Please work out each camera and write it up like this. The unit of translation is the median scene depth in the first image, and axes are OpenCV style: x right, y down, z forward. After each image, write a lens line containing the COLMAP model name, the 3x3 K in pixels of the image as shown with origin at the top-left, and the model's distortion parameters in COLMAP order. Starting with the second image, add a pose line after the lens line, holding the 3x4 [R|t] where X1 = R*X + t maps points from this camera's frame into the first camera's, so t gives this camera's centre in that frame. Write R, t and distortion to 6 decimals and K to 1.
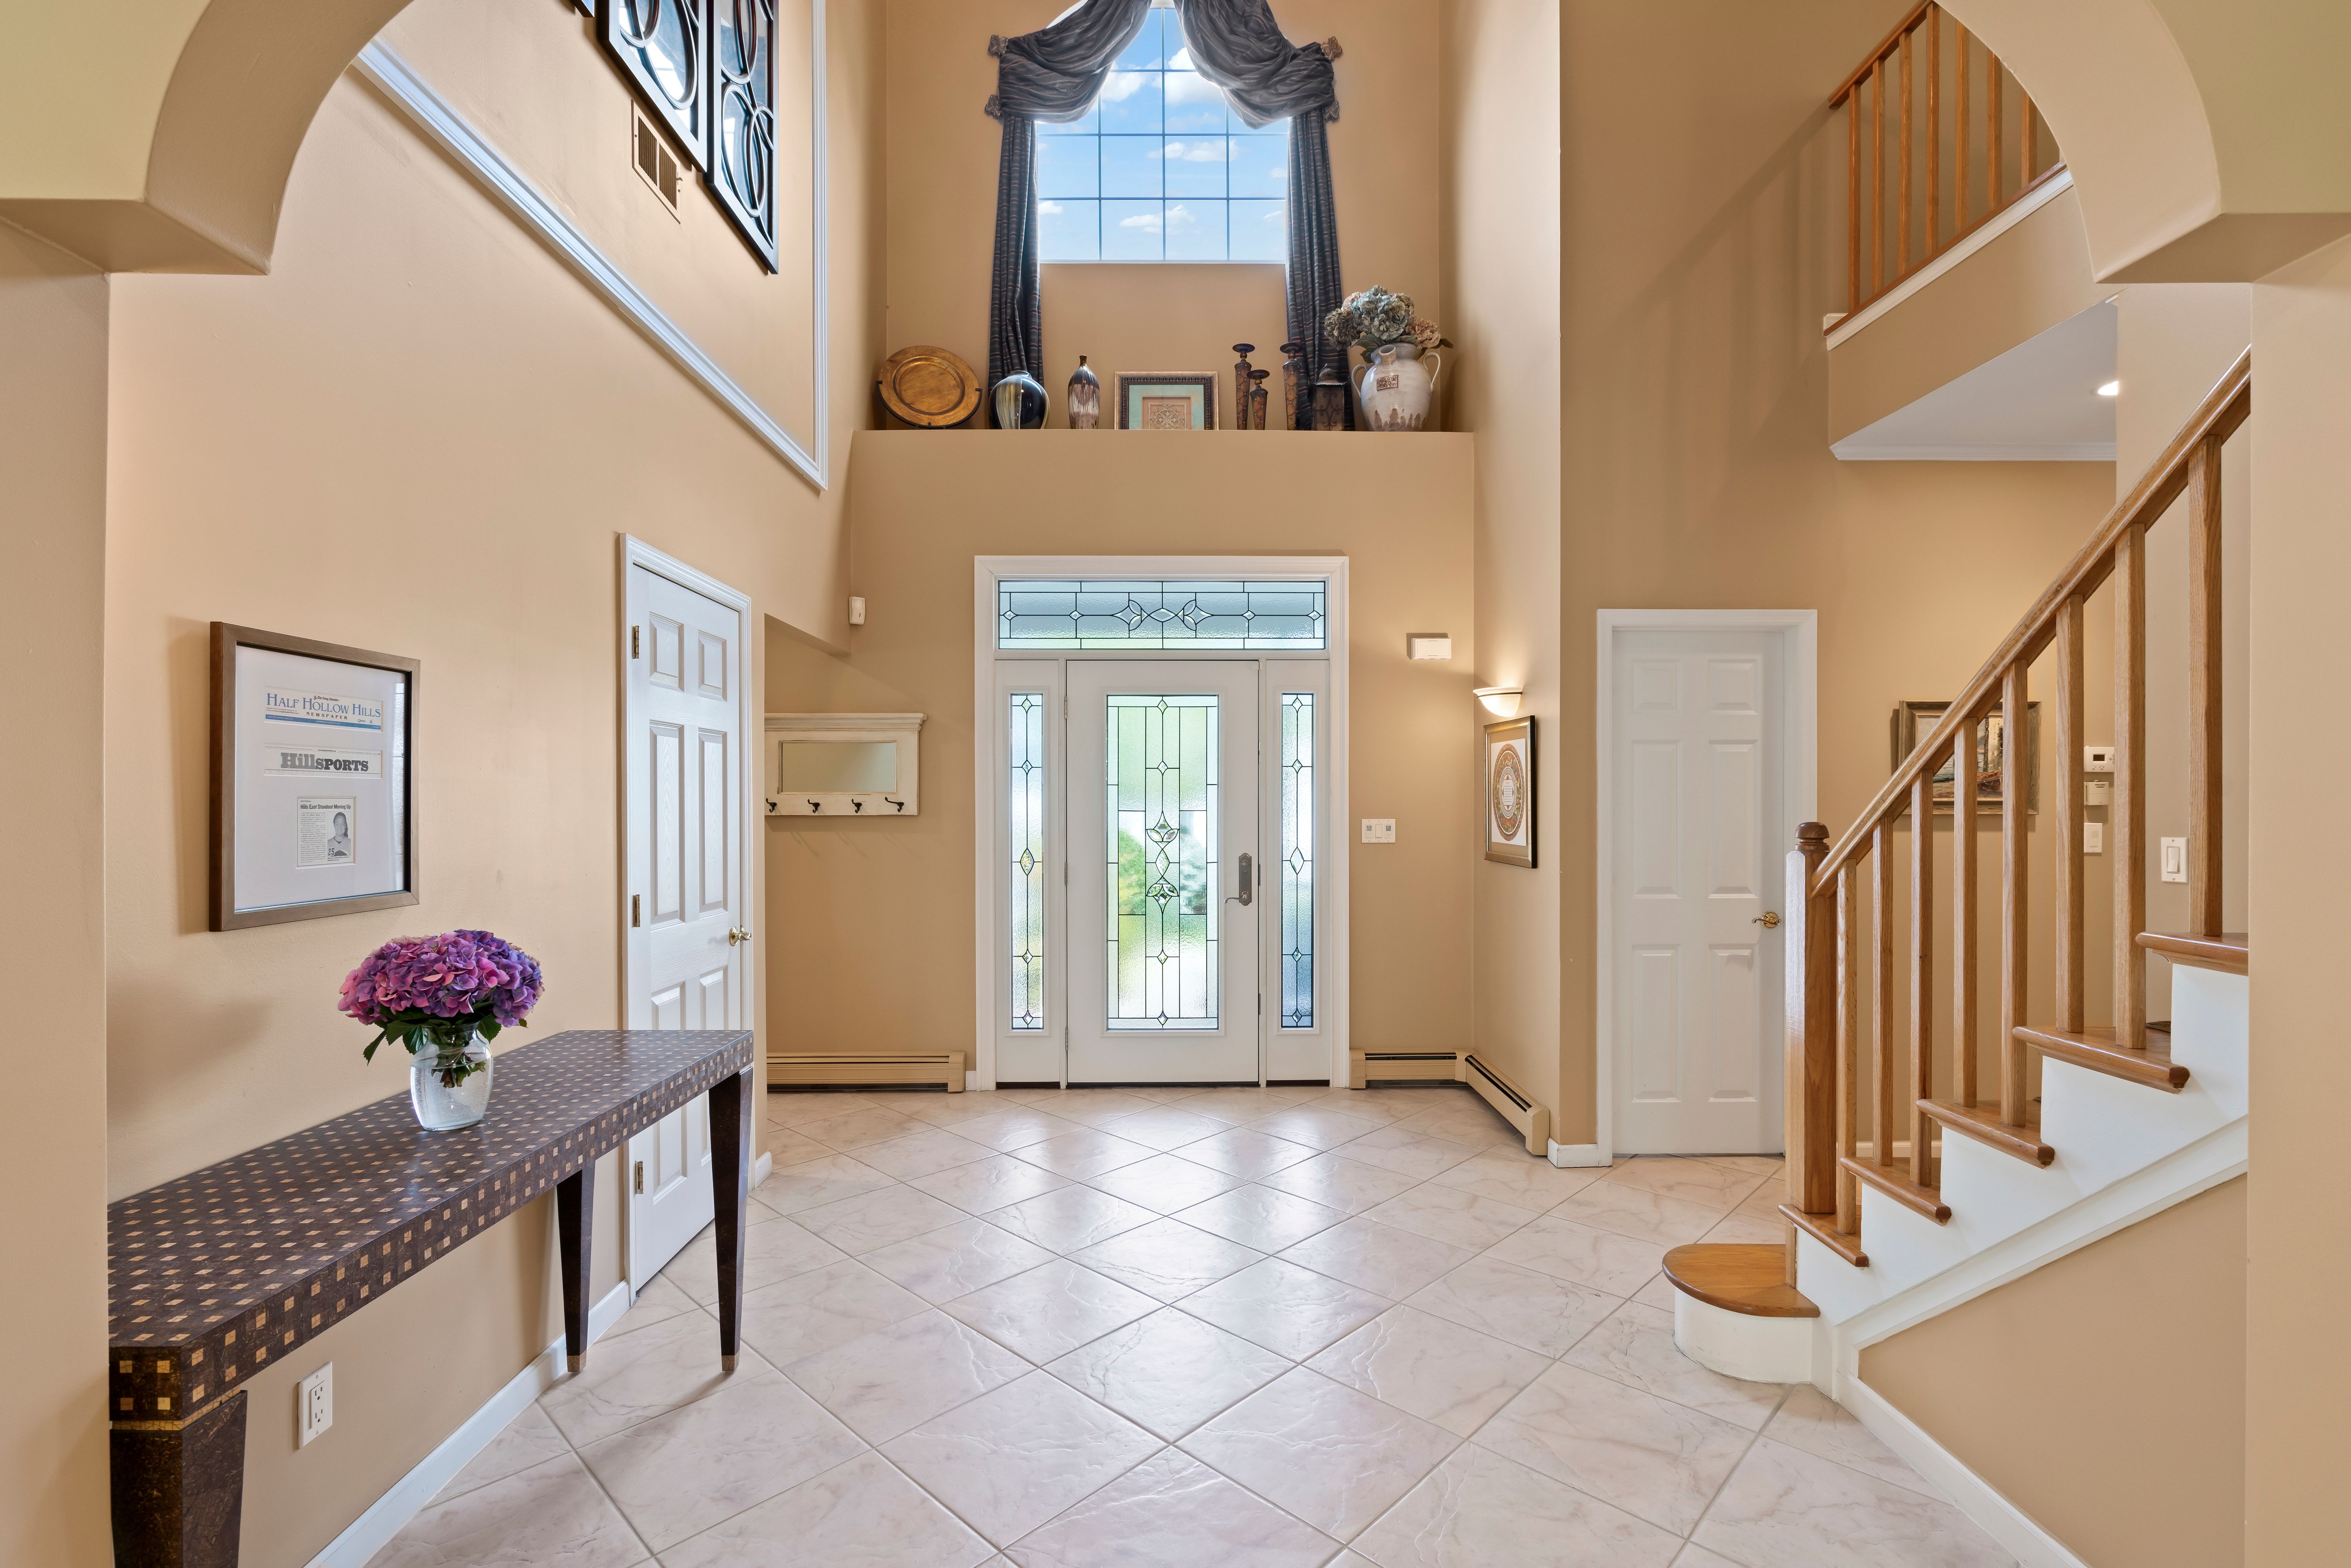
lens RADIAL K [[1059.5, 0, 1169.3], [0, 1059.5, 781.6], [0, 0, 1]] dist [-0.008660, 0.000669]
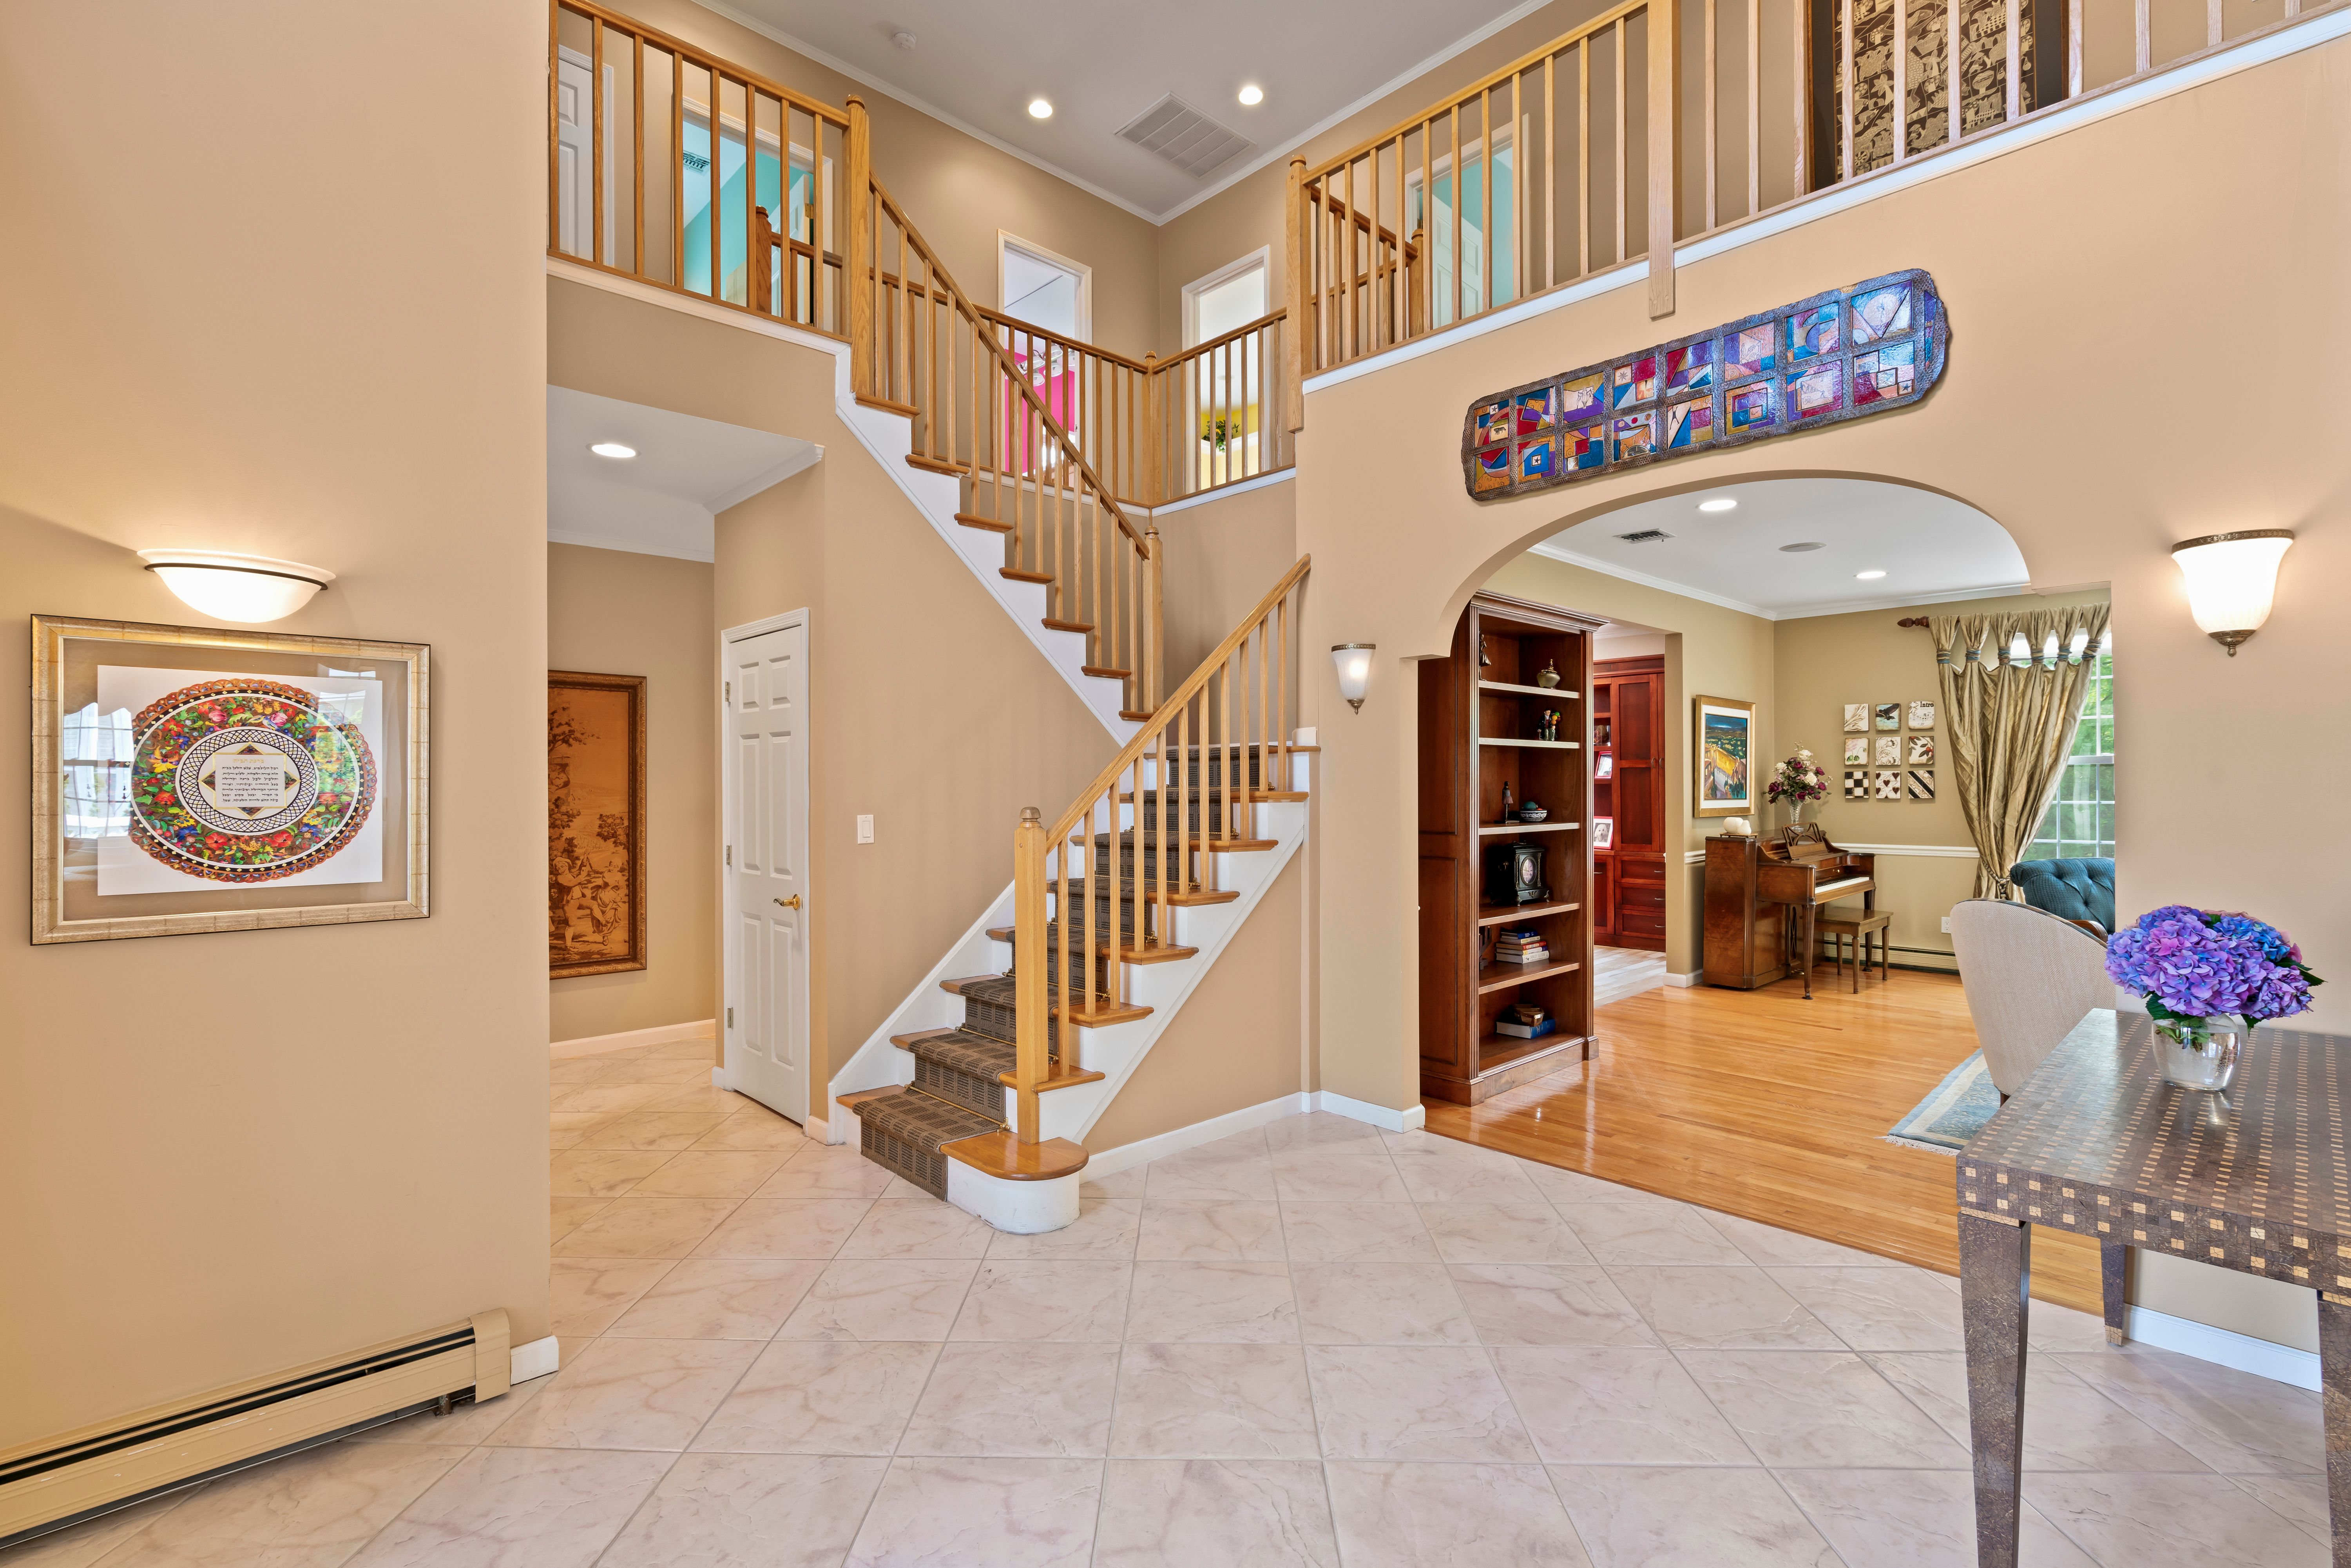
lens RADIAL K [[1059.5, 0, 1169.3], [0, 1059.5, 781.6], [0, 0, 1]] dist [-0.008660, 0.000669]
pose [[-0.663920, 0.006171, 0.747779, -0.493849], [-0.002091, 0.999947, -0.010108, 0.013908], [-0.747801, -0.008275, -0.663871, 1.561079]]
